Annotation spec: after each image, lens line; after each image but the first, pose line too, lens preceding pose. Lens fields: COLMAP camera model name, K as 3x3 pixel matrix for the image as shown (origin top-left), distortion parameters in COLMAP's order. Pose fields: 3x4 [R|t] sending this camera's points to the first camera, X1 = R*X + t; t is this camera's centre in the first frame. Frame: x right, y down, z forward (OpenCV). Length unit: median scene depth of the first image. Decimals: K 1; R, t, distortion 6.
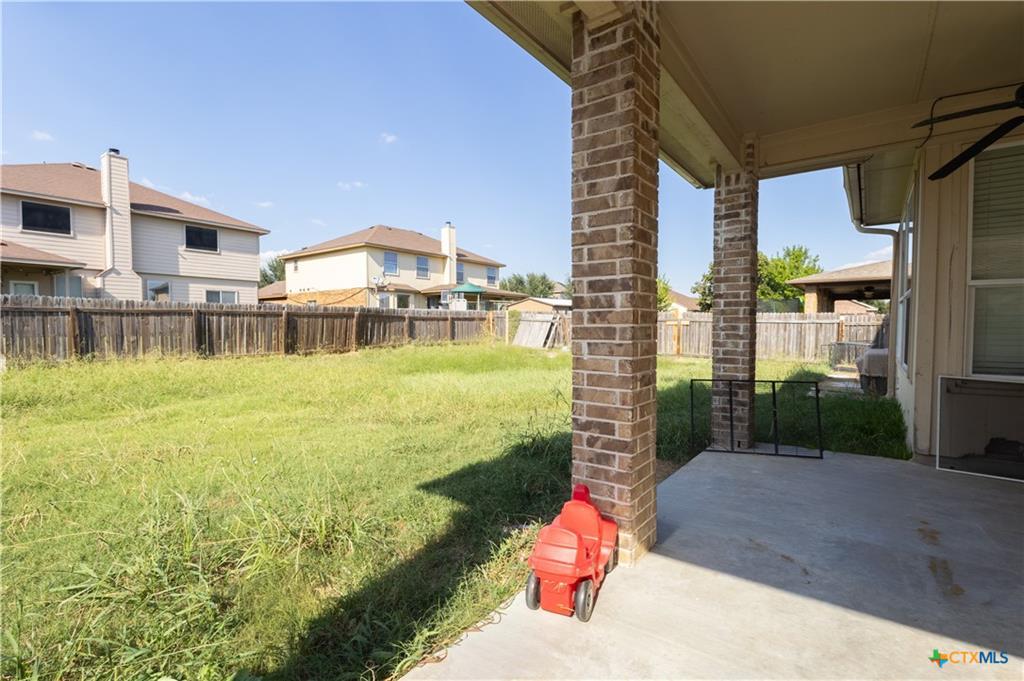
lens RADIAL K [[476.3, 0, 512.0], [0, 476.3, 340.5], [0, 0, 1]] dist [0.007979, 0.000024]
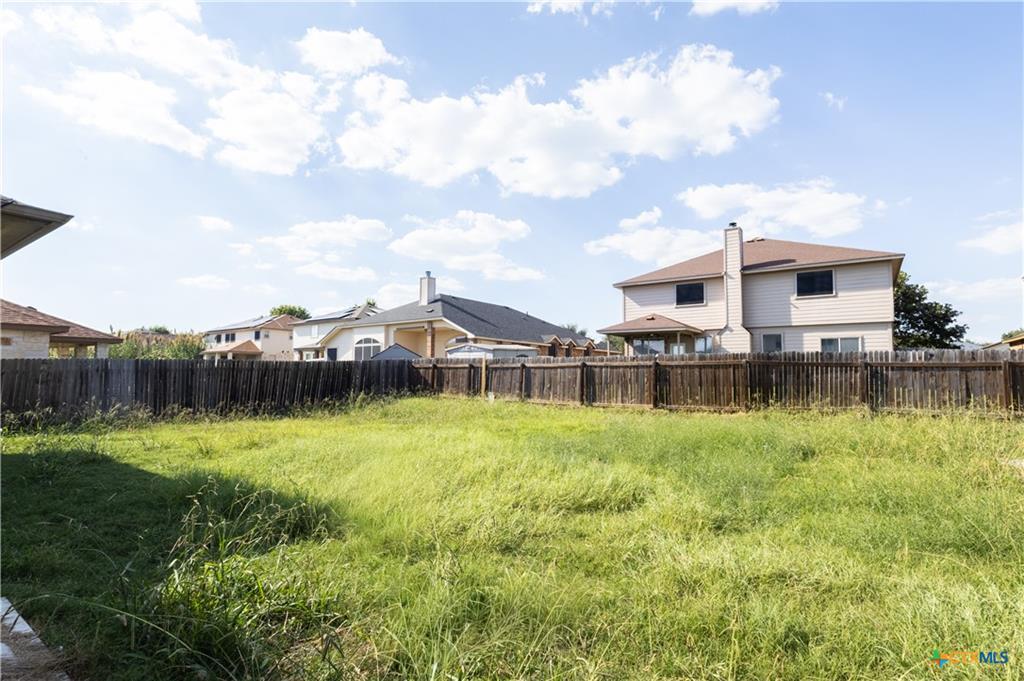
lens RADIAL K [[476.3, 0, 512.0], [0, 476.3, 340.5], [0, 0, 1]] dist [0.007979, 0.000024]
pose [[0.007705, -0.067824, -0.997668, 0.298064], [-0.041252, 0.996826, -0.068085, -0.018044], [0.999119, 0.041681, 0.004882, 0.479359]]
